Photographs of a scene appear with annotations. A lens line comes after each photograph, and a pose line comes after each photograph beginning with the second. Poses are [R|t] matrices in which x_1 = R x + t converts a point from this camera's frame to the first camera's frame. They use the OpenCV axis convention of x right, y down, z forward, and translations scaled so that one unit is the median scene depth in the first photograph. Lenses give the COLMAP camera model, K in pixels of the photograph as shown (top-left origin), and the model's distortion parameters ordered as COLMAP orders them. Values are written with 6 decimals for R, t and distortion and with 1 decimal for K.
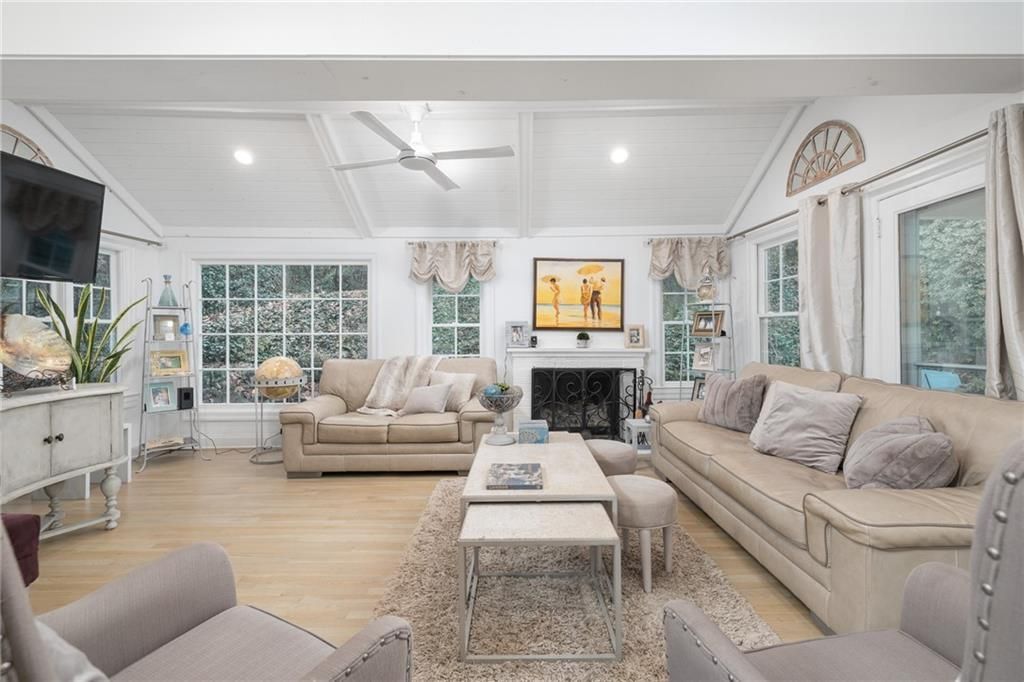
lens RADIAL K [[436.2, 0, 514.1], [0, 436.2, 332.3], [0, 0, 1]] dist [-0.000575, -0.000050]
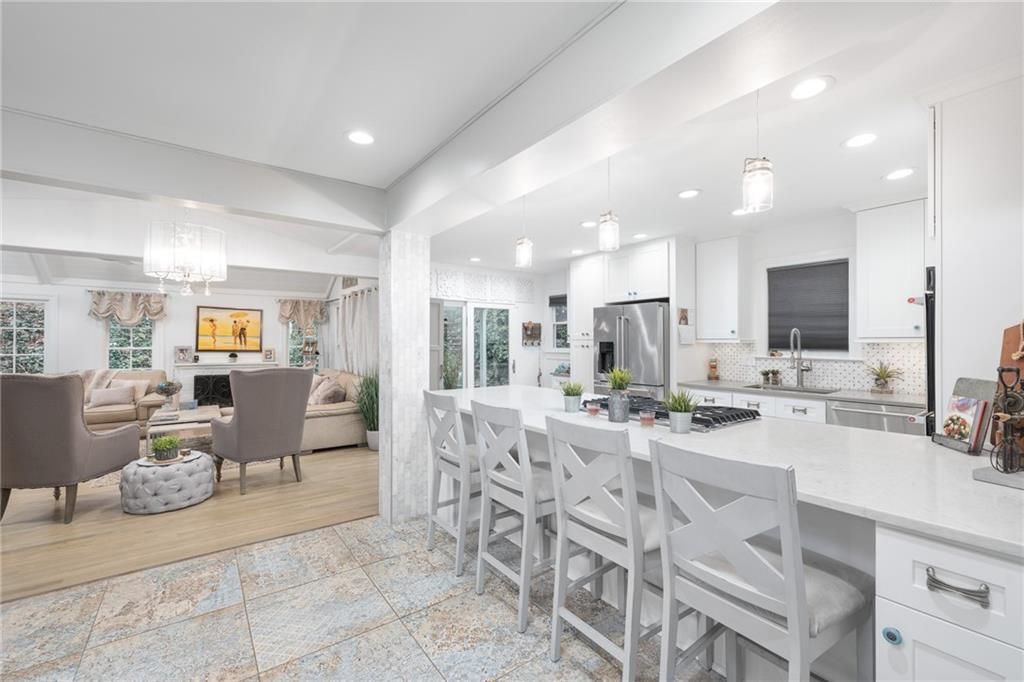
lens RADIAL K [[430.6, 0, 511.1], [0, 430.6, 343.1], [0, 0, 1]] dist [-0.001304, -0.000140]
pose [[0.805530, 0.007781, 0.592503, 0.039675], [-0.006561, 0.999970, -0.004211, -0.037049], [-0.592518, -0.000495, 0.805557, -0.938788]]
